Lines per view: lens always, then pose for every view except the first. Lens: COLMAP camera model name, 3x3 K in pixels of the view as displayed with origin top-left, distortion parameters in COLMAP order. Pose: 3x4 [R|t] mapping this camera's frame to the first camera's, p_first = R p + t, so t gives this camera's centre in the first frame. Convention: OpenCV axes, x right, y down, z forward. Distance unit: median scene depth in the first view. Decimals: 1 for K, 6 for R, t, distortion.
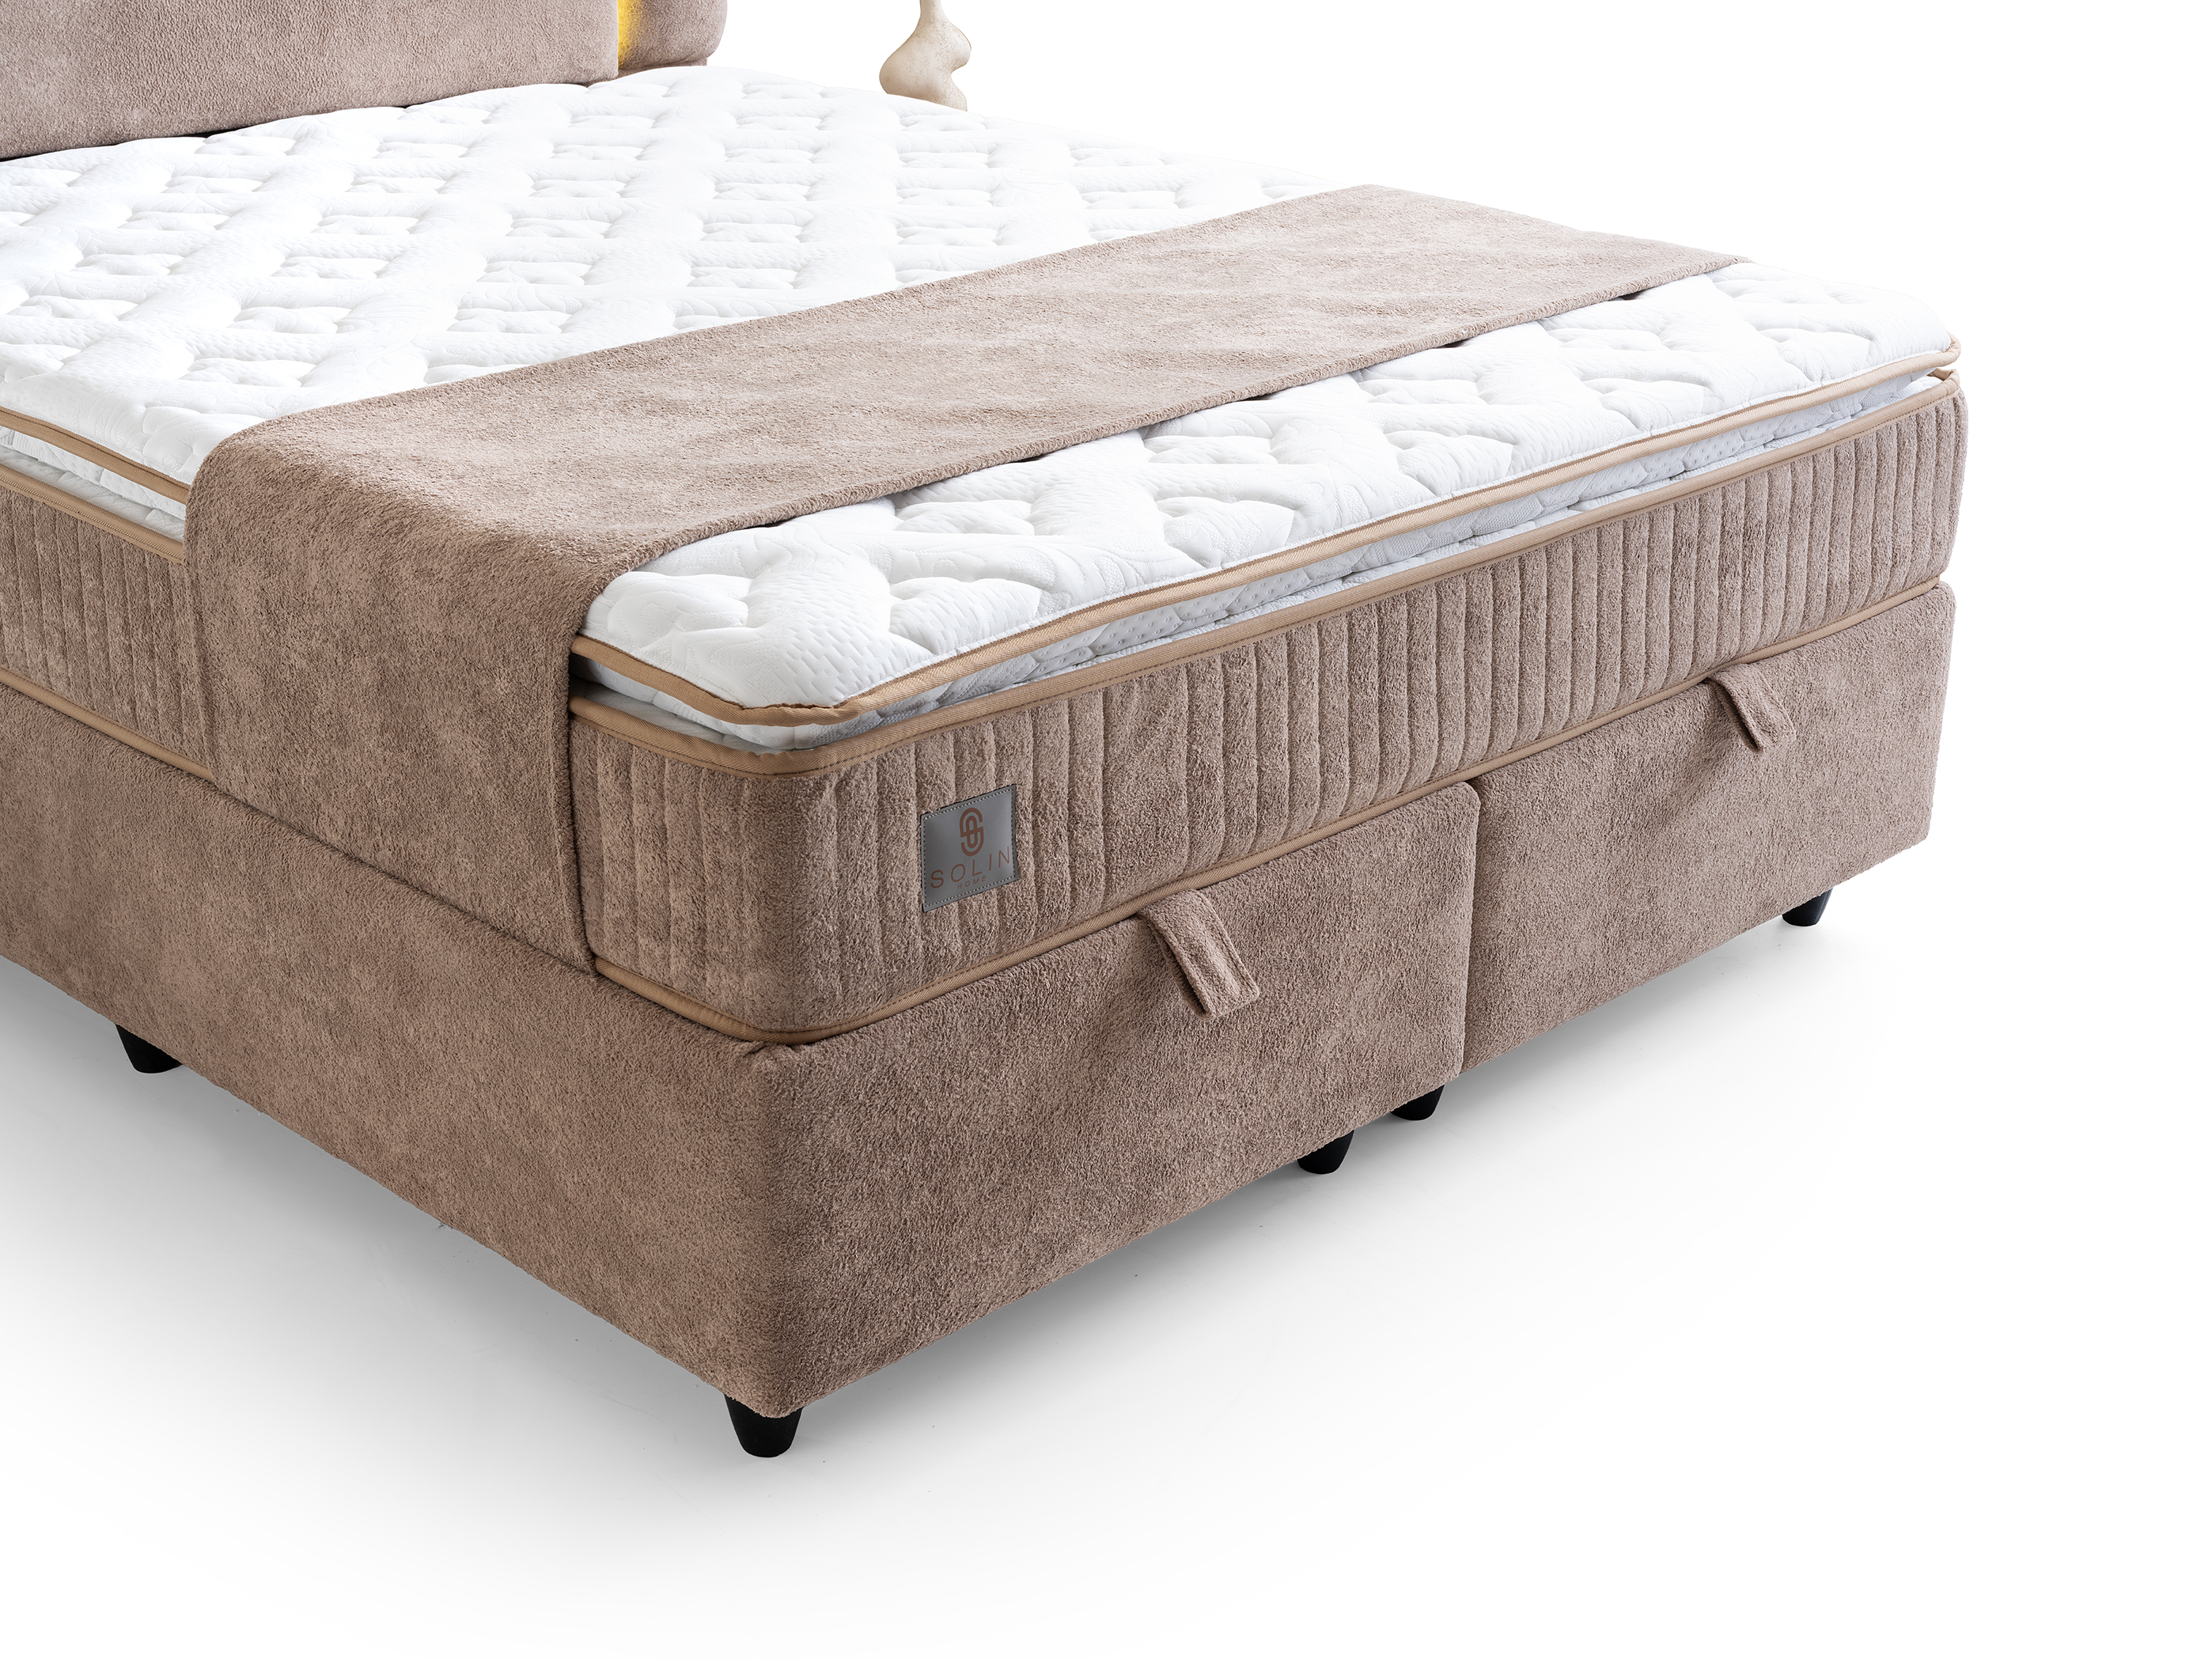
lens RADIAL K [[3180.9, 0, 1106.0], [0, 3180.9, 829.5], [0, 0, 1]] dist [0.007663, 0.026337]
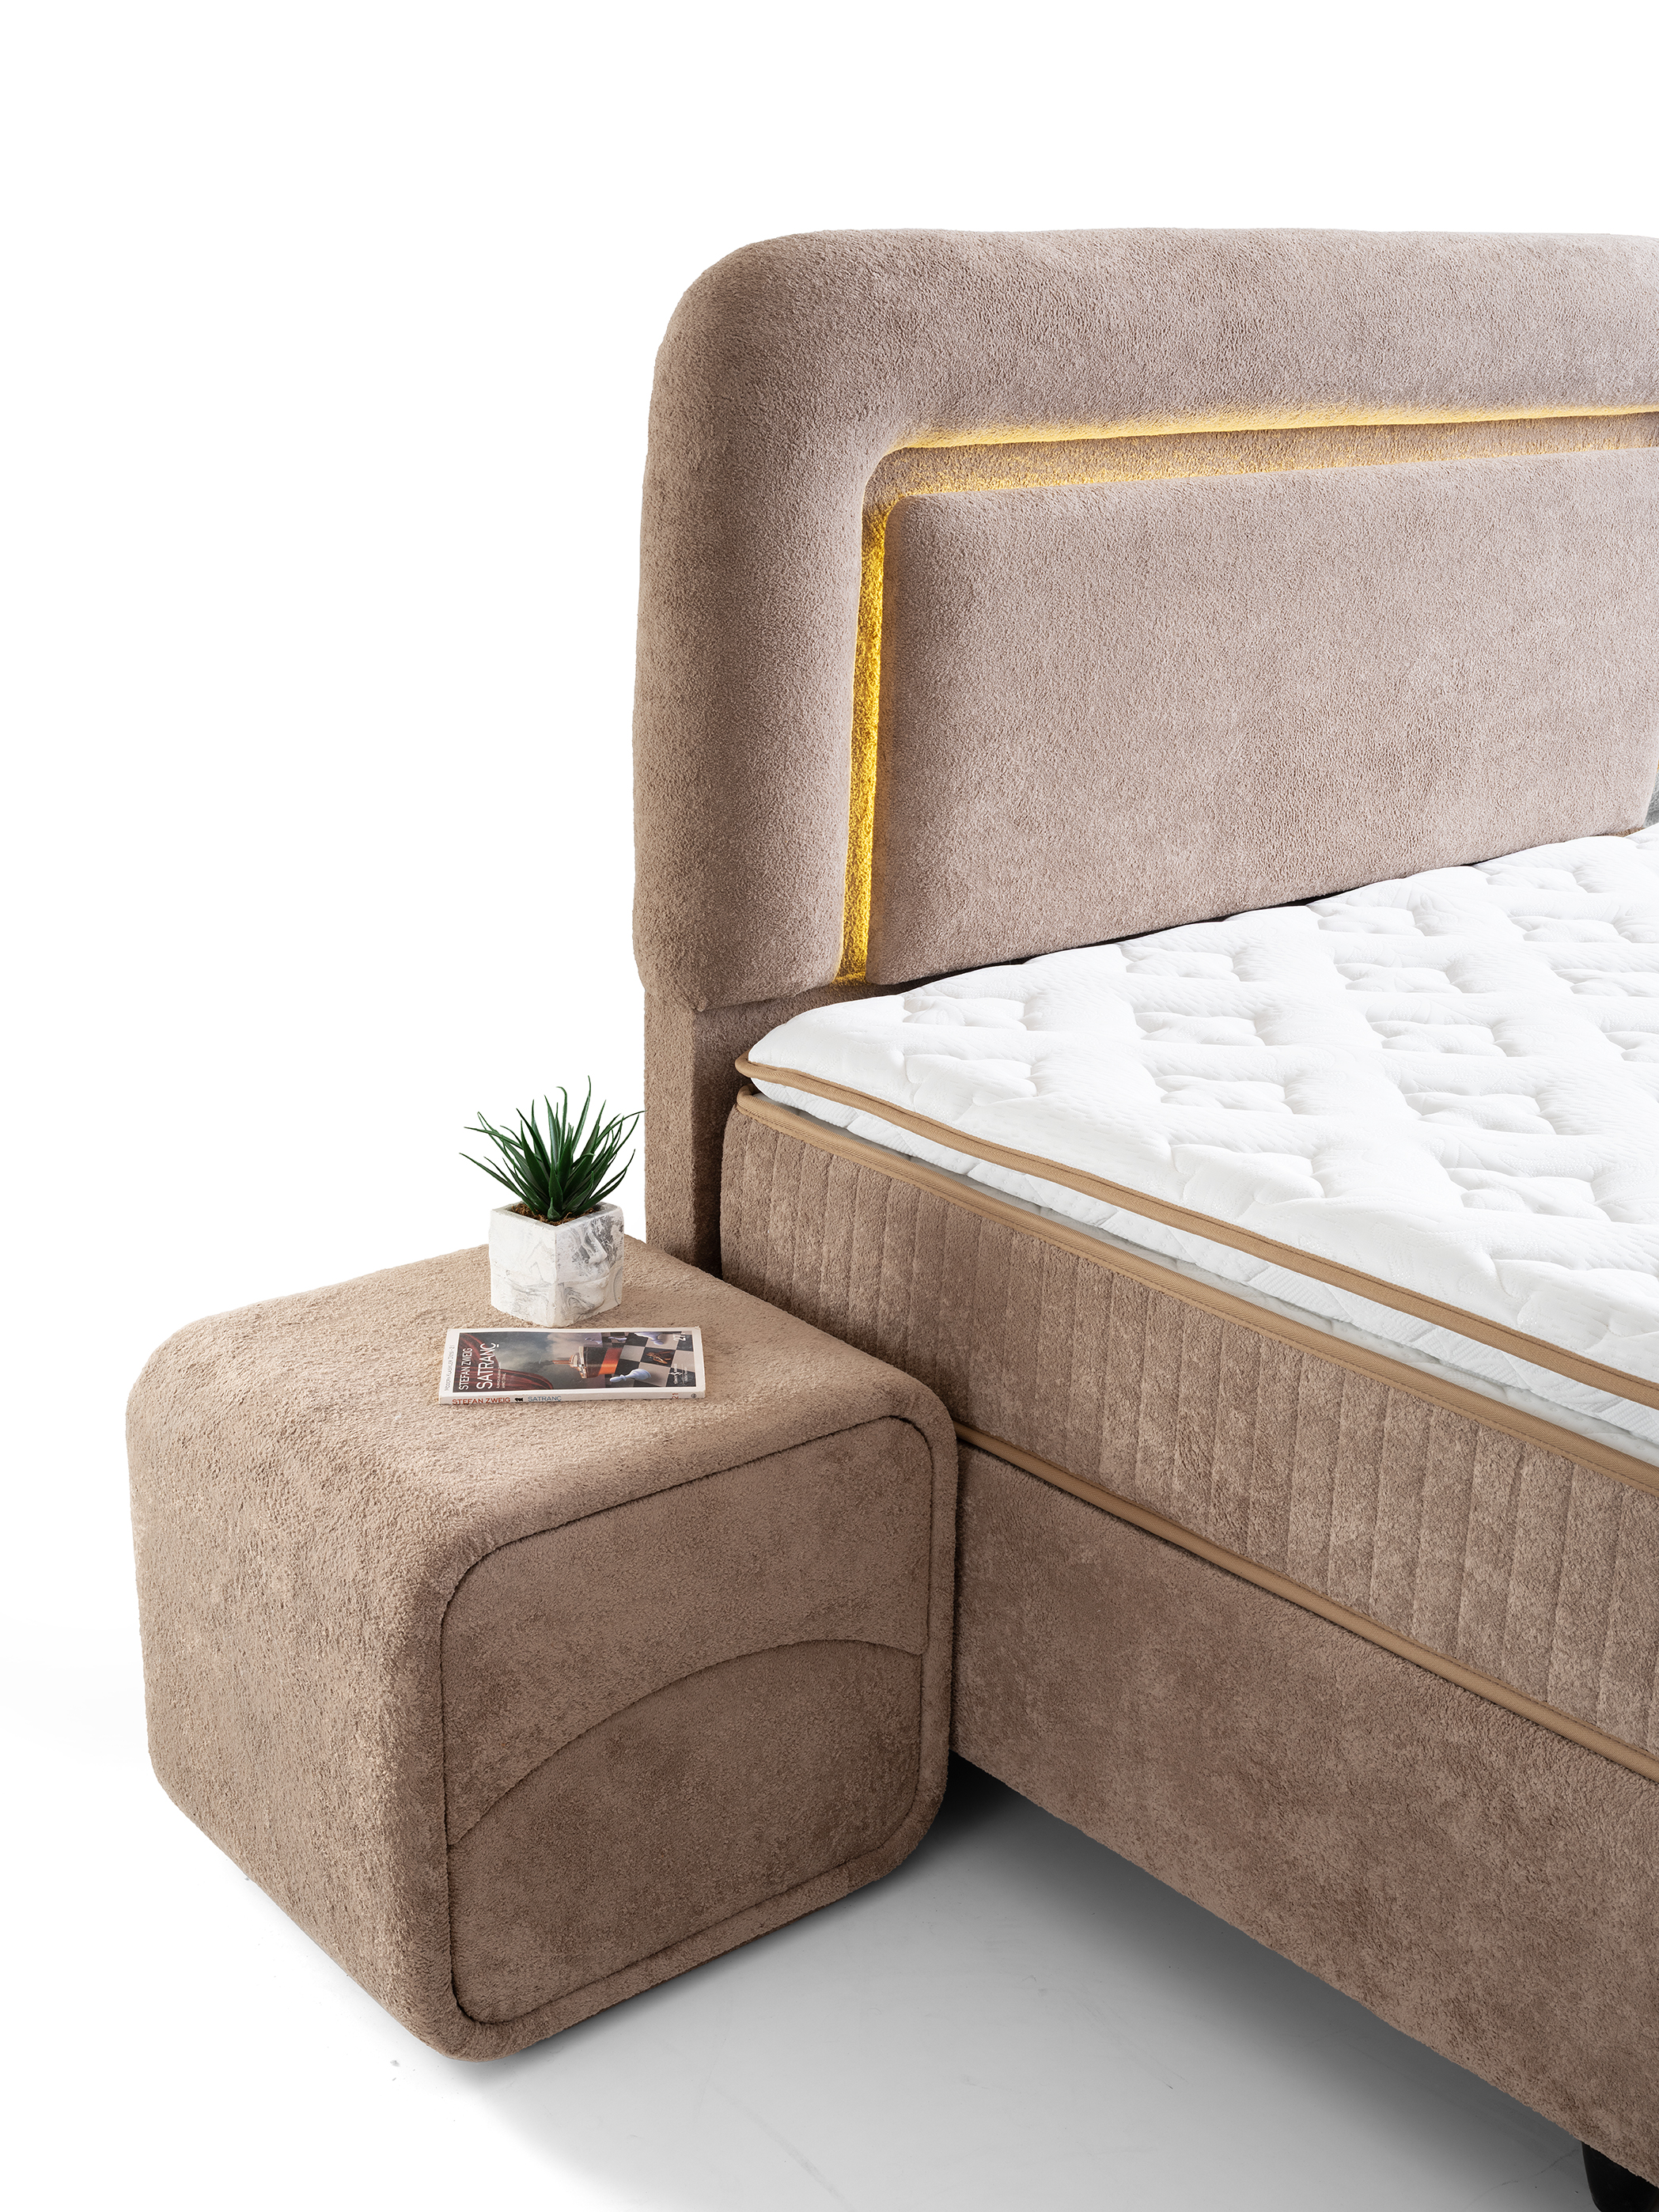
lens RADIAL K [[2658.4, 0, 829.5], [0, 2658.4, 1106.0], [0, 0, 1]] dist [-0.002857, 0.014334]
pose [[0.994800, 0.029272, -0.097555, -0.548477], [-0.037241, 0.996026, -0.080898, -0.159436], [0.094799, 0.084110, 0.991937, 0.436566]]
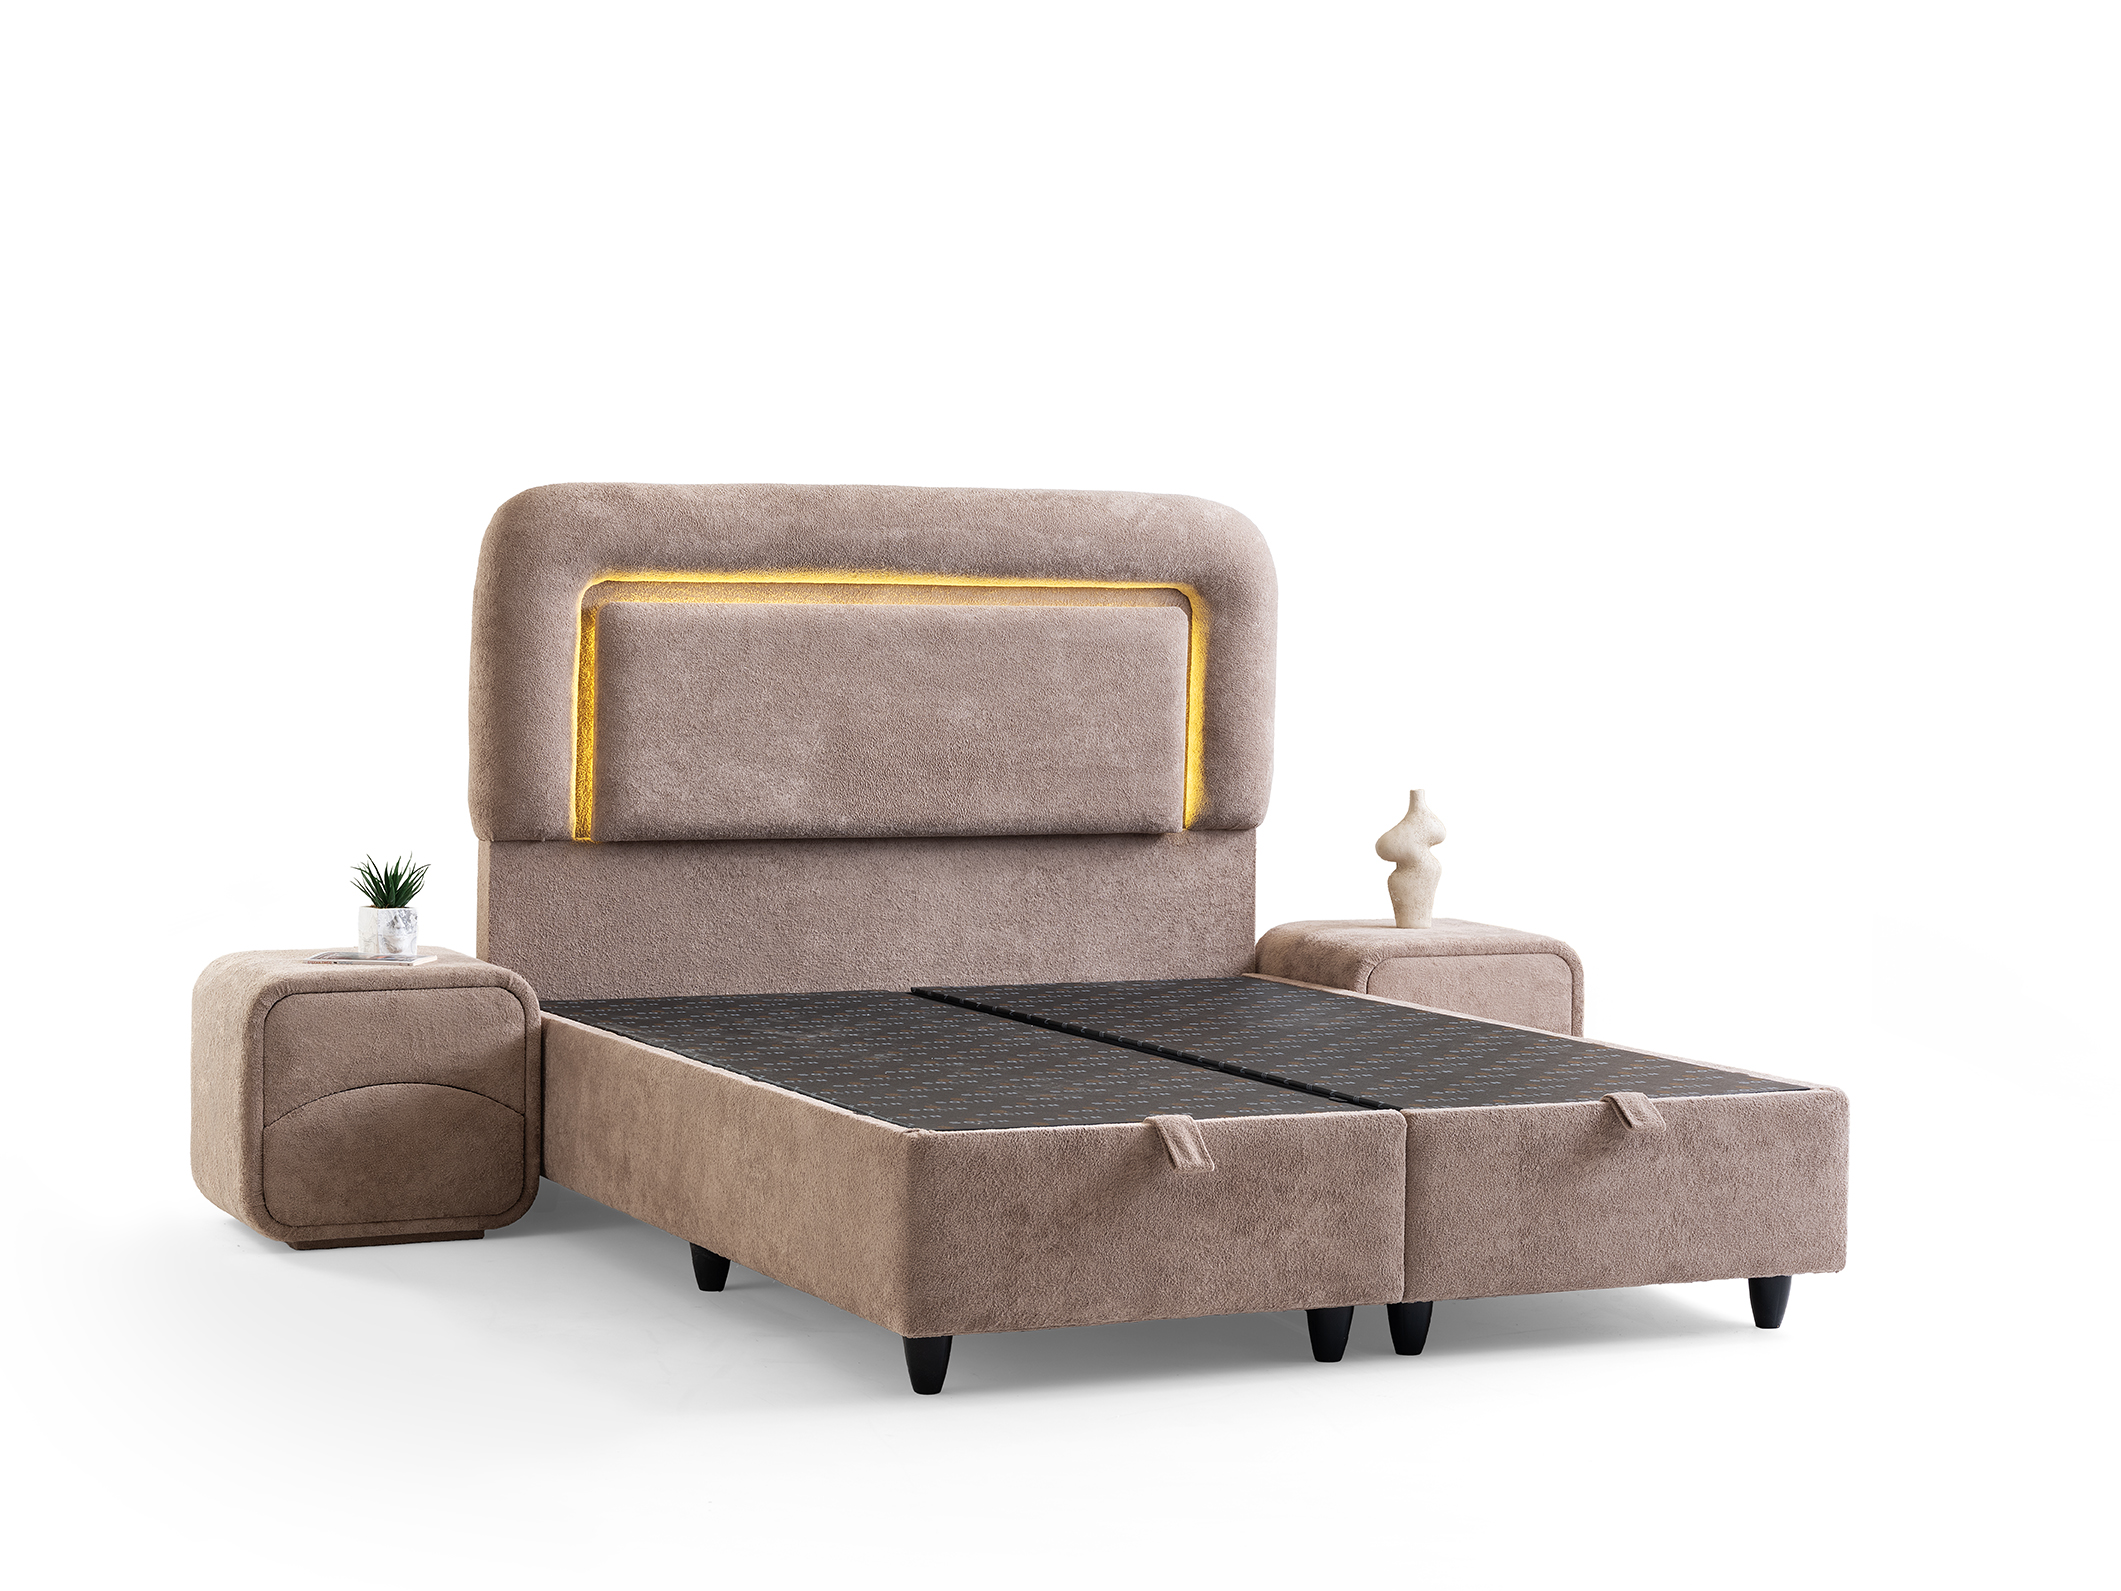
lens RADIAL K [[4009.1, 0, 1069.8], [0, 4009.1, 736.6], [0, 0, 1]] dist [0.061111, 0.010205]
pose [[0.936244, 0.009927, -0.351211, 0.808094], [-0.133353, 0.934844, -0.329063, 0.610374], [0.325061, 0.354919, 0.876566, -1.183893]]
